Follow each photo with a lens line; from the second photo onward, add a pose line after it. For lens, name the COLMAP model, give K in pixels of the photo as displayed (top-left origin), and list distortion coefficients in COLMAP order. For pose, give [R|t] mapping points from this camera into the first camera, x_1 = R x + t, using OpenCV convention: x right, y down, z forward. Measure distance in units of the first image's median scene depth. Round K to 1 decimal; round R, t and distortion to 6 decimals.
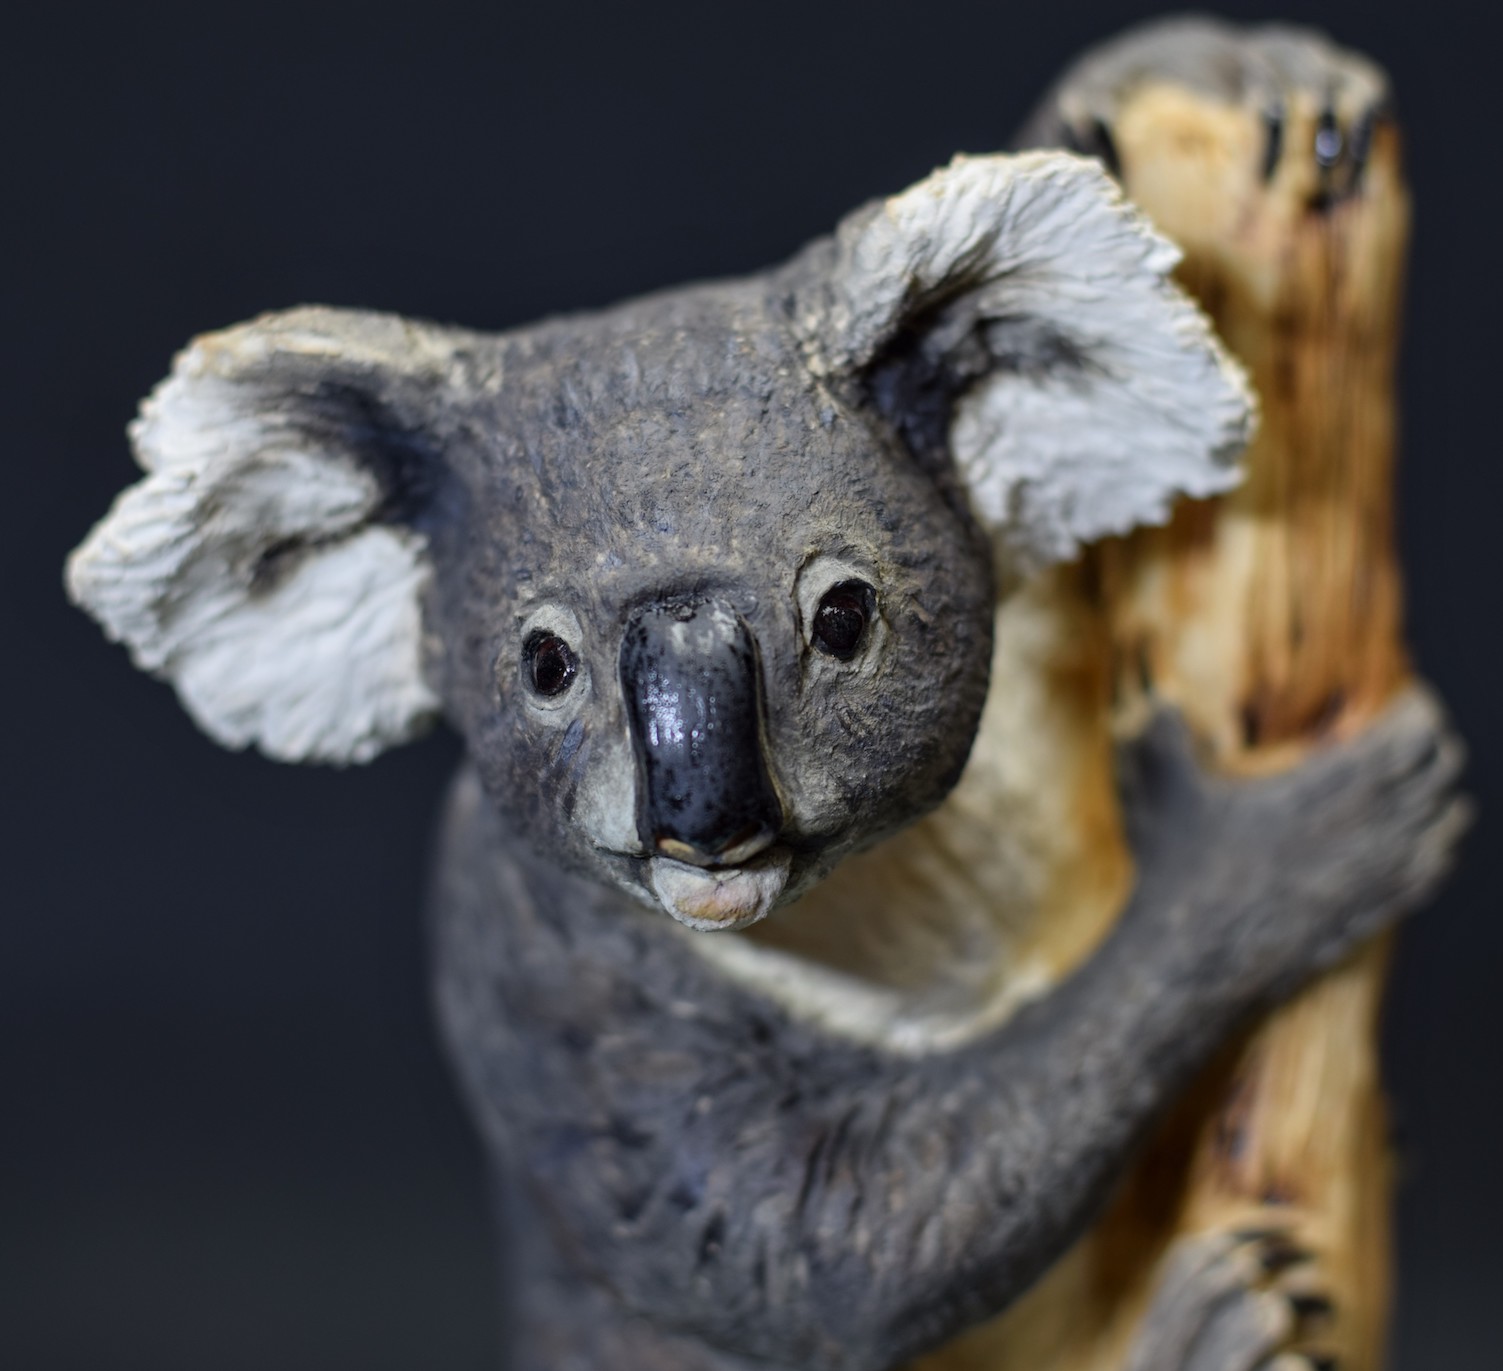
lens RADIAL K [[4855.3, 0, 767.3], [0, 4855.3, 689.0], [0, 0, 1]] dist [-0.025363, 0.000000]
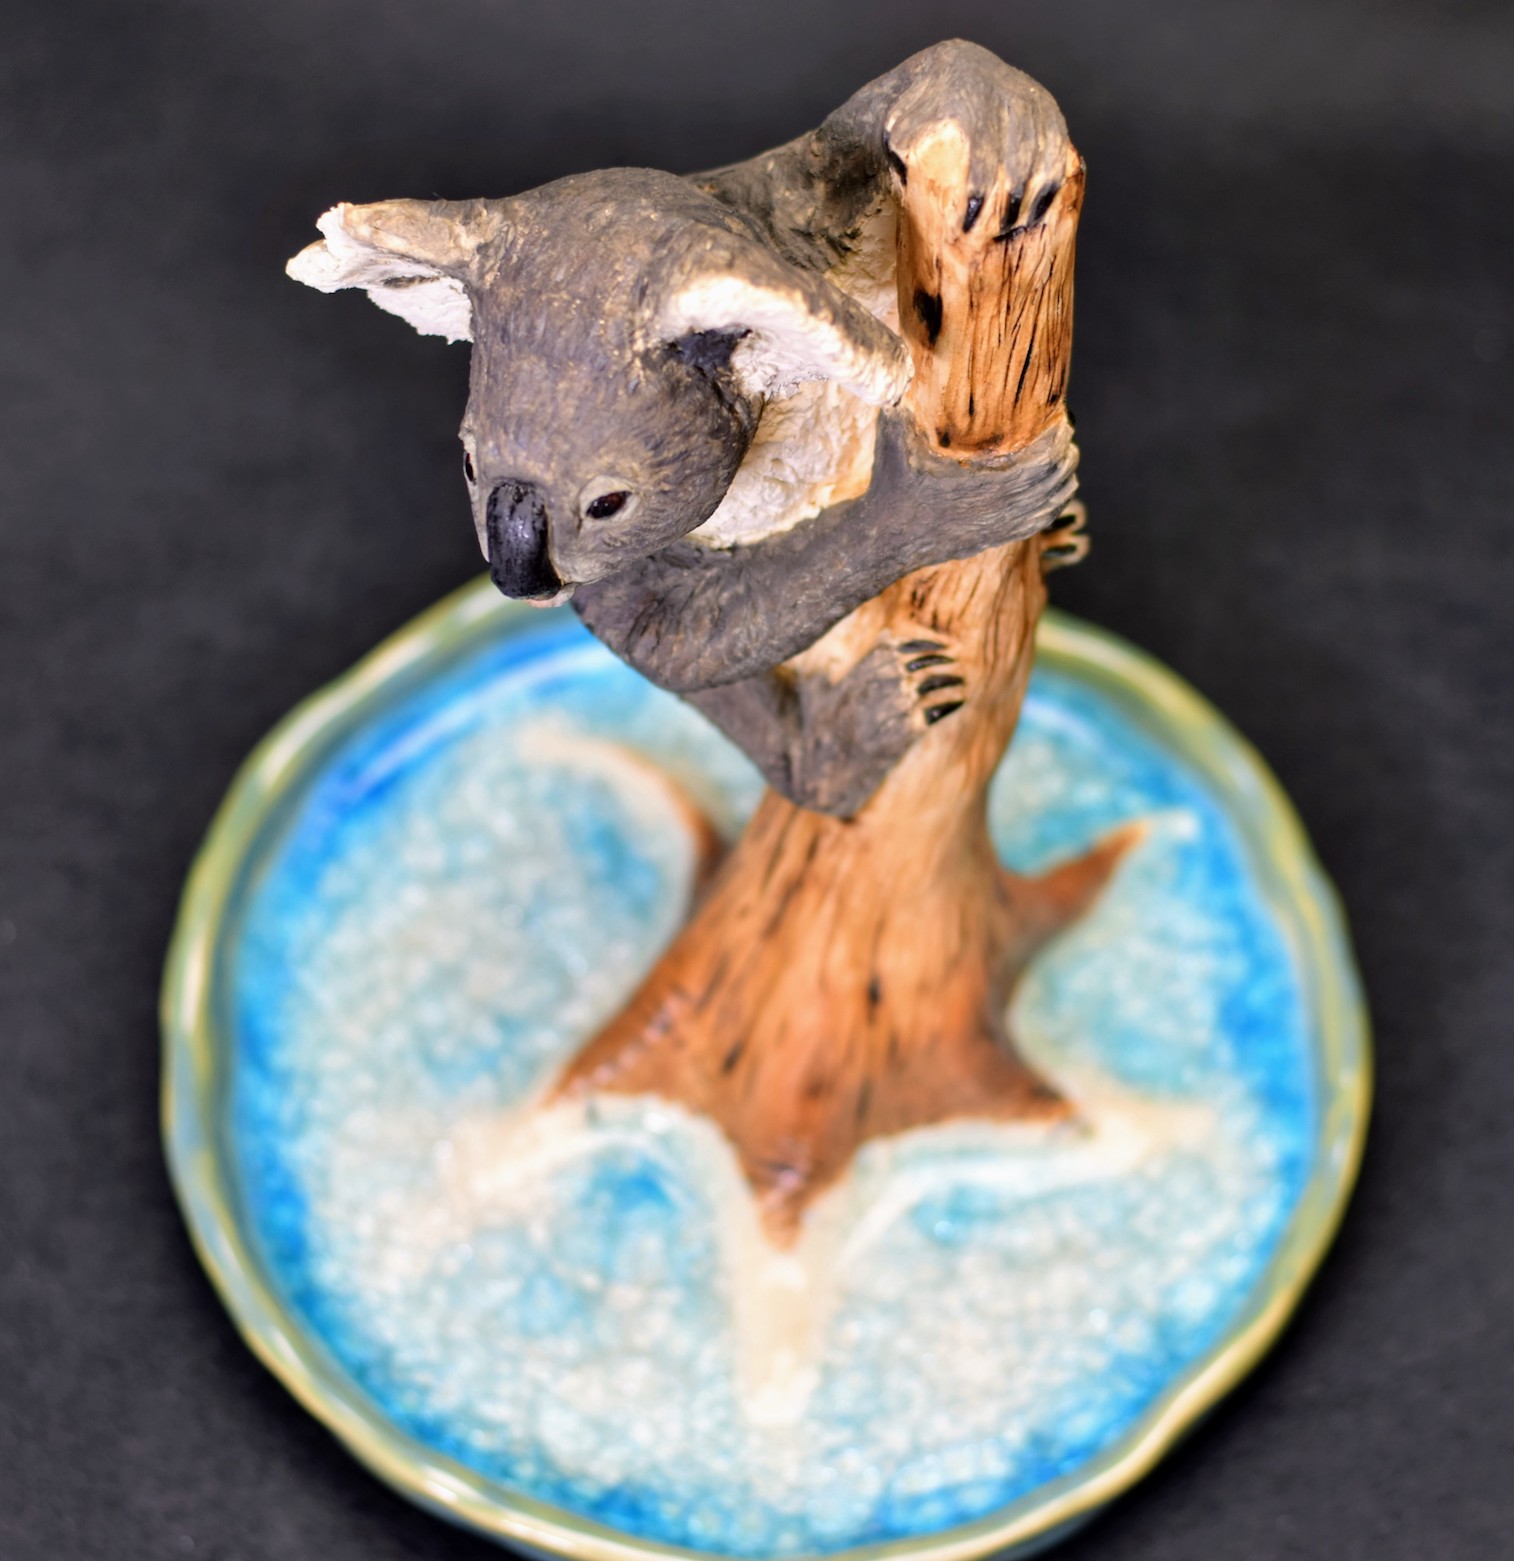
lens RADIAL K [[5642.2, 0, 757.8], [0, 5642.2, 779.8], [0, 0, 1]] dist [0.109434, 0.000000]
pose [[0.916943, 0.332930, -0.219940, 0.562466], [-0.081603, 0.696016, 0.713374, -1.446255], [0.390585, -0.636176, 0.665375, -0.488319]]
